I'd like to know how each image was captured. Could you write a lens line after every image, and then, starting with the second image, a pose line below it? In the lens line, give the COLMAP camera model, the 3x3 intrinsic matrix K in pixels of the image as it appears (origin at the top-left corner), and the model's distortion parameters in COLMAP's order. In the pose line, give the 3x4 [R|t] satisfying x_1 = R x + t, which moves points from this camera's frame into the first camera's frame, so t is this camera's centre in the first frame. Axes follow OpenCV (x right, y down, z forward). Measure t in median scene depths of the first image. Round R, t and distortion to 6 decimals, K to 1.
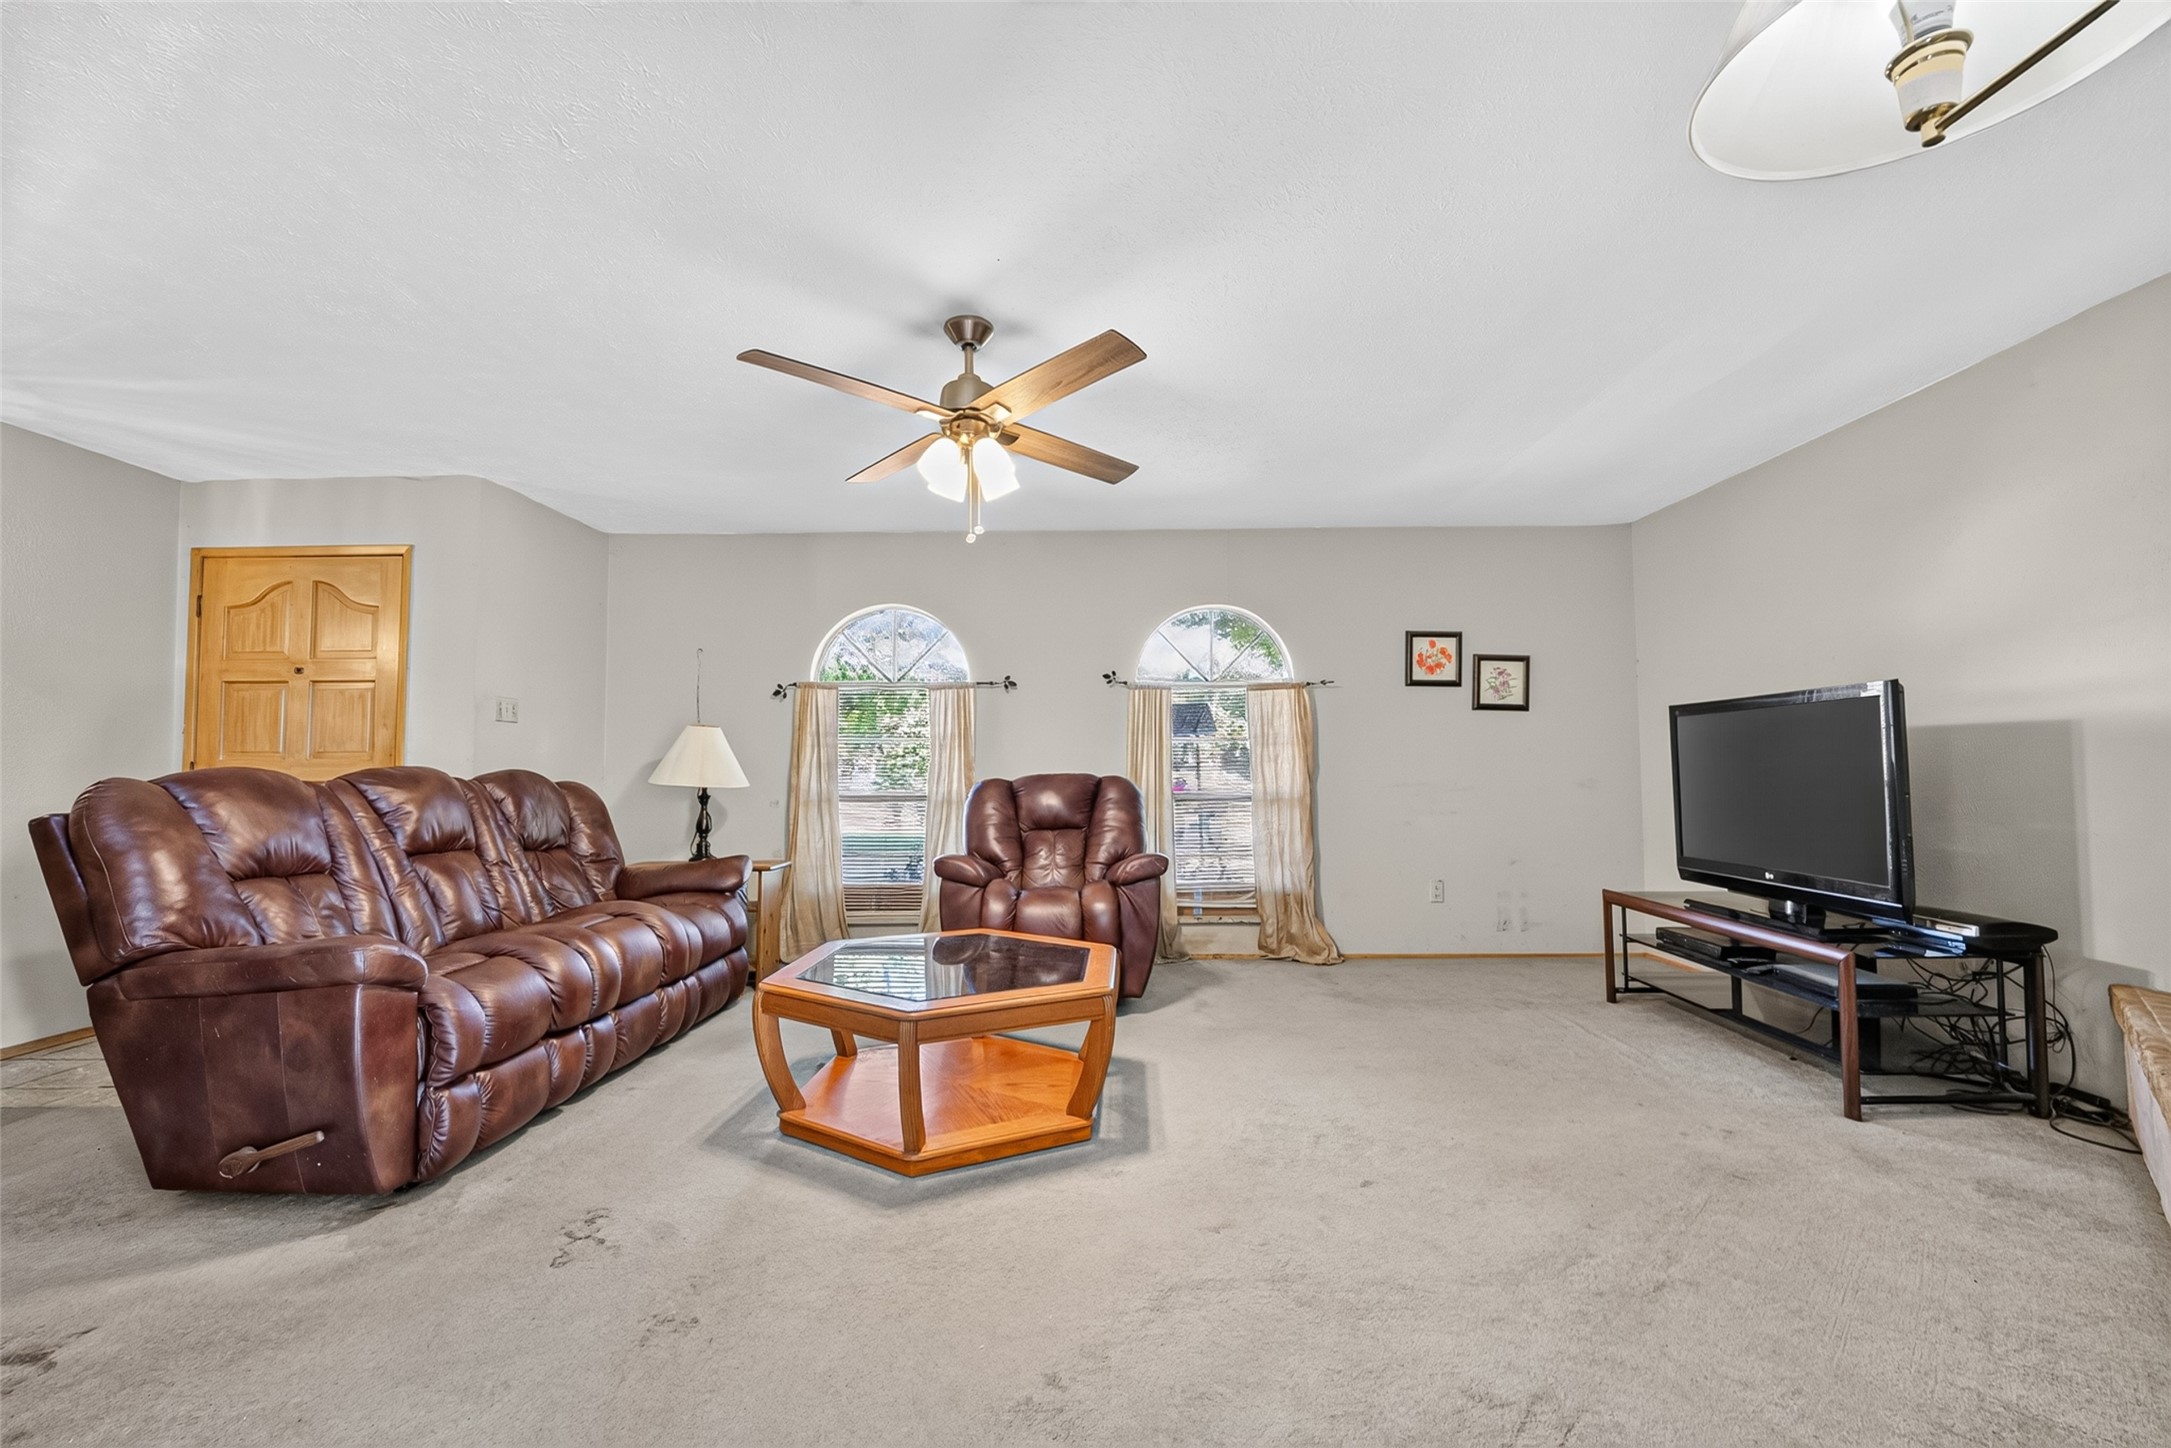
lens RADIAL K [[899.0, 0, 1079.0], [0, 899.0, 723.5], [0, 0, 1]] dist [0.001141, -0.001423]
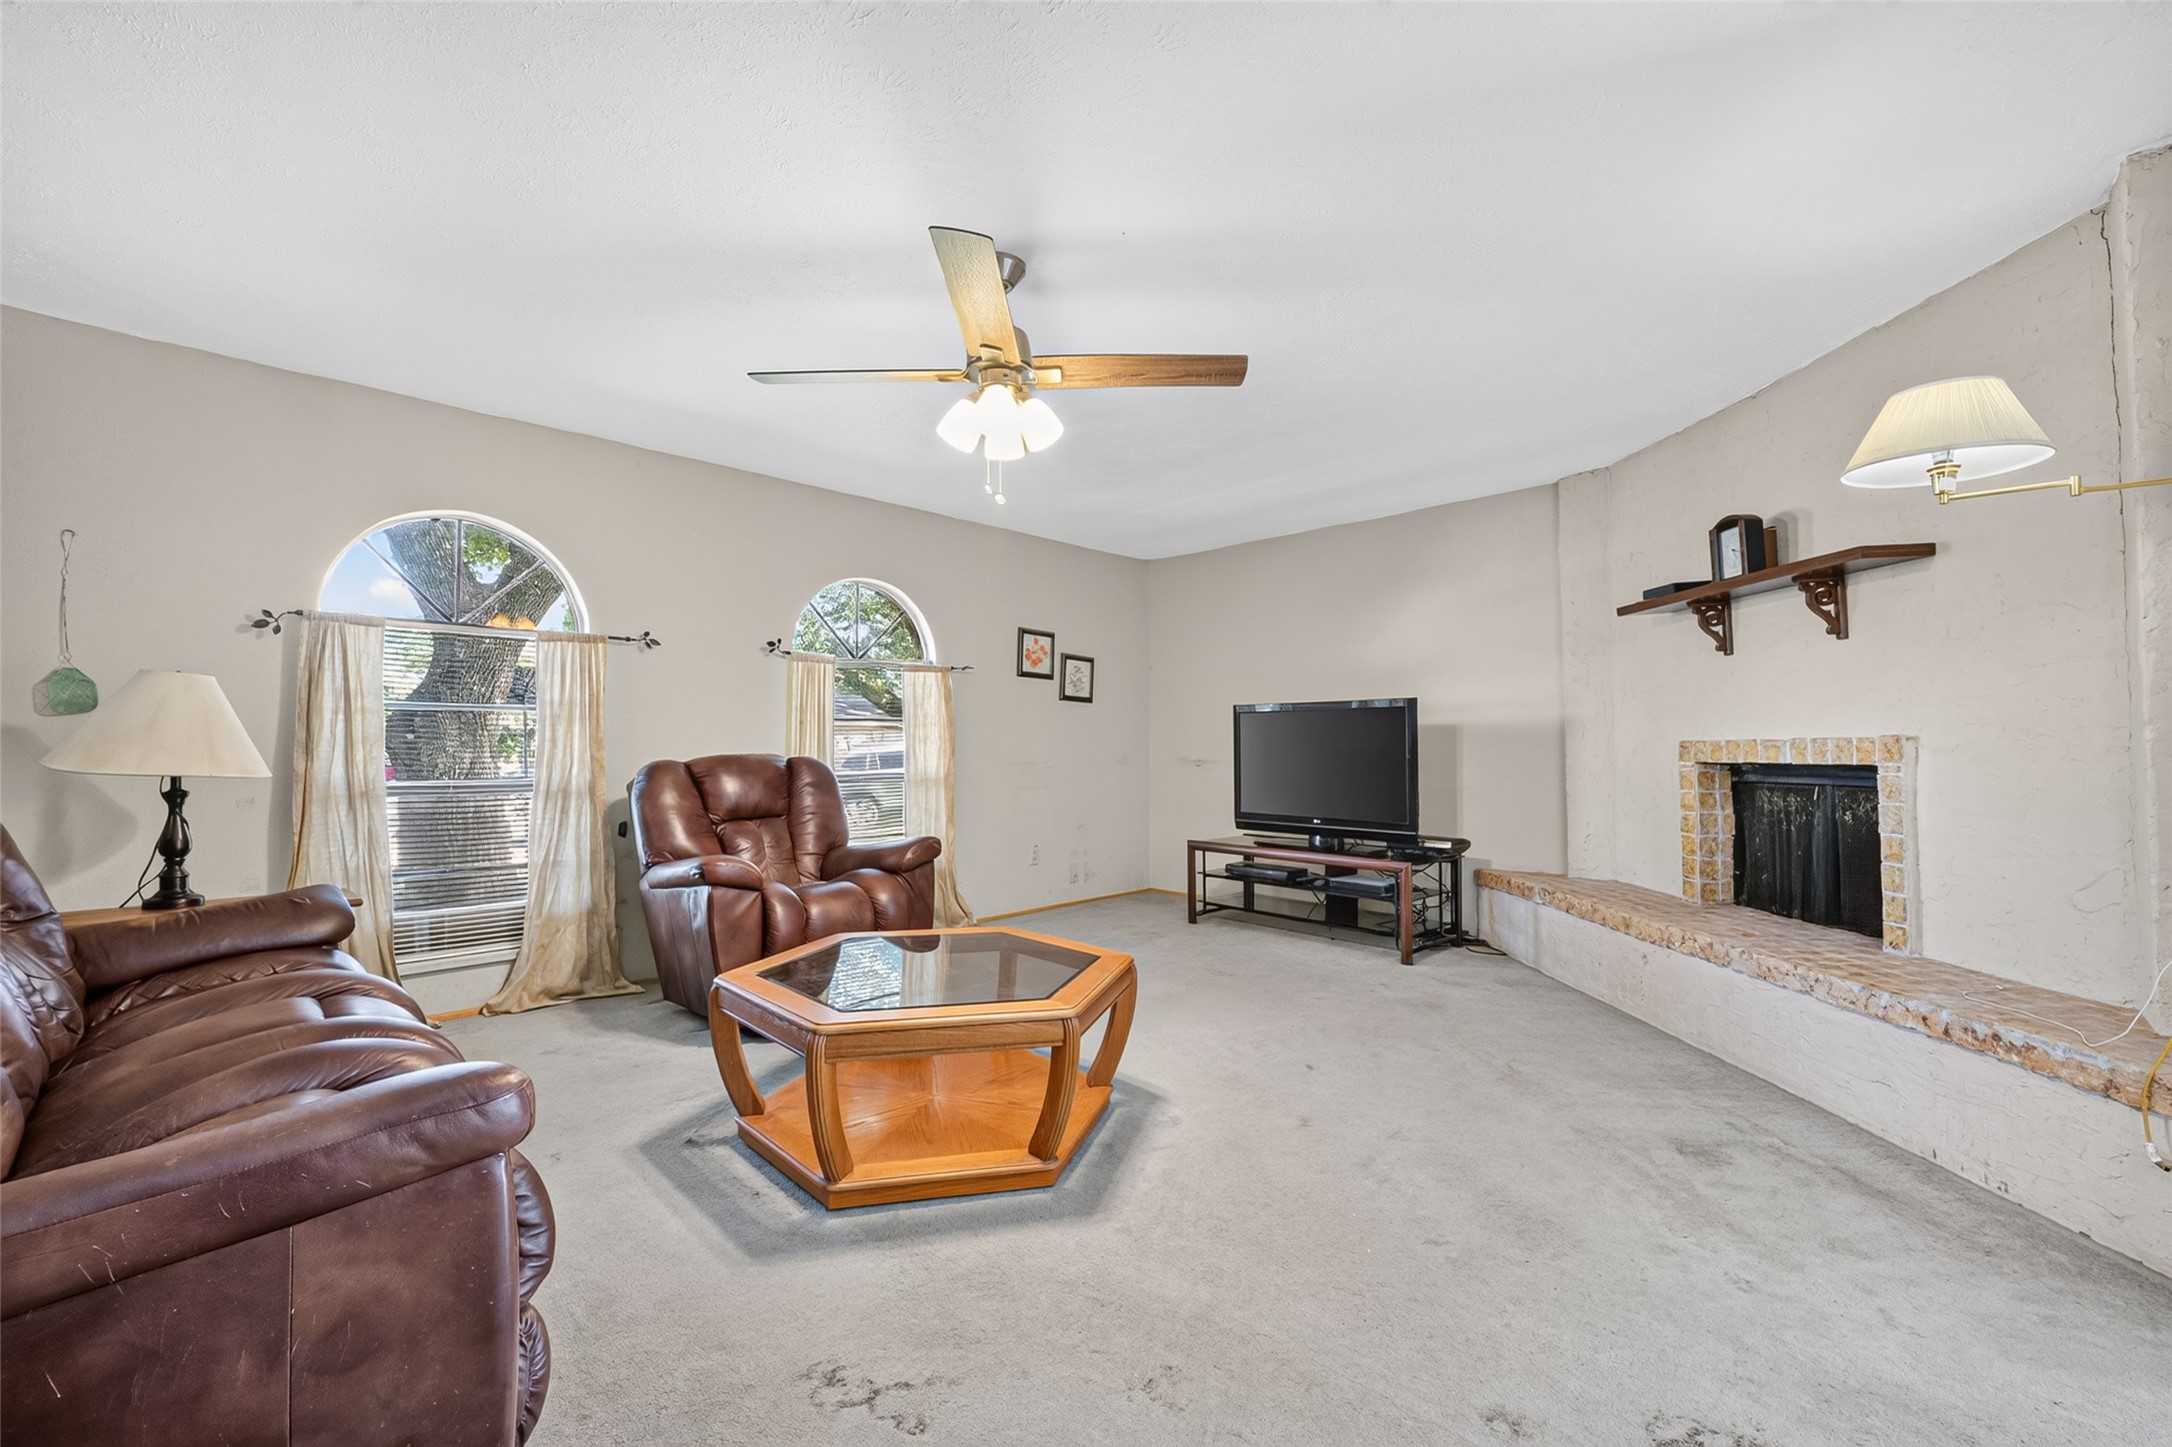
lens RADIAL K [[899.4, 0, 1075.3], [0, 899.4, 727.5], [0, 0, 1]] dist [0.001141, -0.001423]
pose [[0.686662, 0.020771, 0.726680, -0.490835], [-0.040976, 0.999108, 0.010162, 0.010179], [-0.725821, -0.036755, 0.686901, 0.202902]]
